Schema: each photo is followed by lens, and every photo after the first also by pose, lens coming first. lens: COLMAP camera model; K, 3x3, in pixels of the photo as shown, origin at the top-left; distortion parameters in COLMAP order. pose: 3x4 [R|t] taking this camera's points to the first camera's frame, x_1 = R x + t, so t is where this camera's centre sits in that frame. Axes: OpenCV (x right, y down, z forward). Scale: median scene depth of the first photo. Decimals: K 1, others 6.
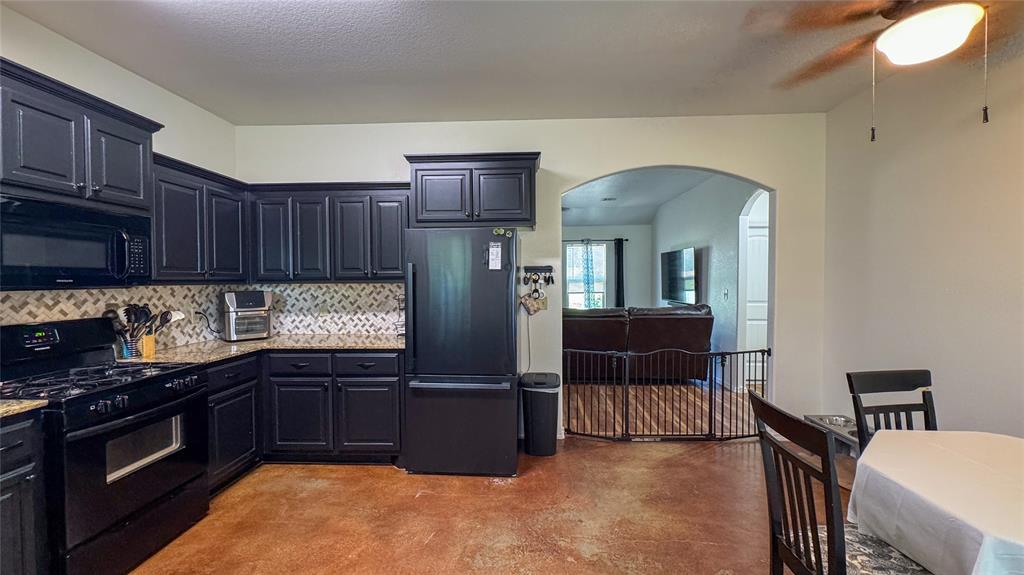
lens RADIAL K [[415.2, 0, 511.9], [0, 415.2, 289.9], [0, 0, 1]] dist [-0.001339, -0.000155]
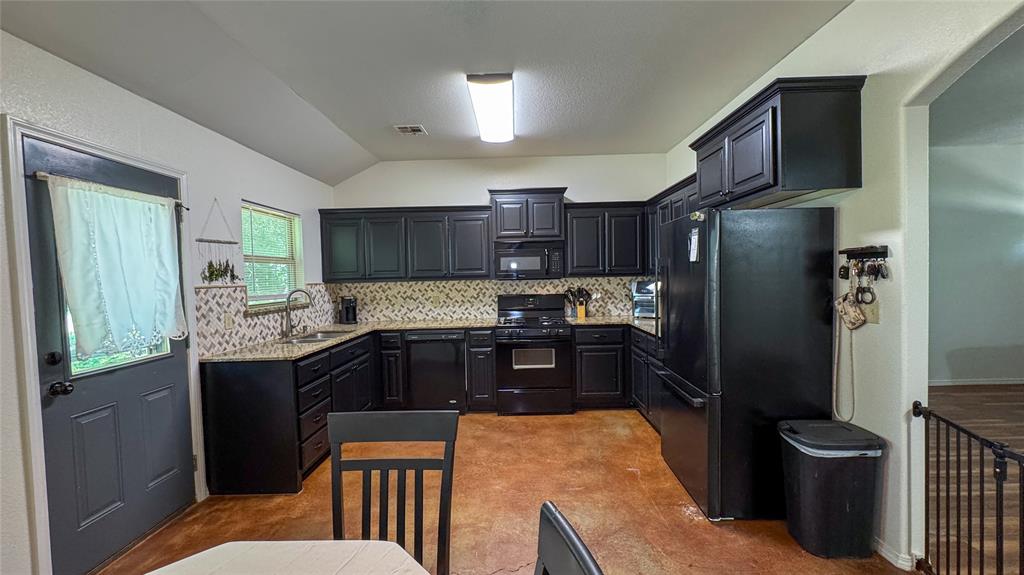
lens RADIAL K [[415.2, 0, 511.9], [0, 415.2, 289.9], [0, 0, 1]] dist [-0.001339, -0.000155]
pose [[0.023602, 0.039707, -0.998933, 0.828059], [-0.003520, 0.999208, 0.039635, -0.025194], [0.999715, 0.002581, 0.023723, 0.637698]]
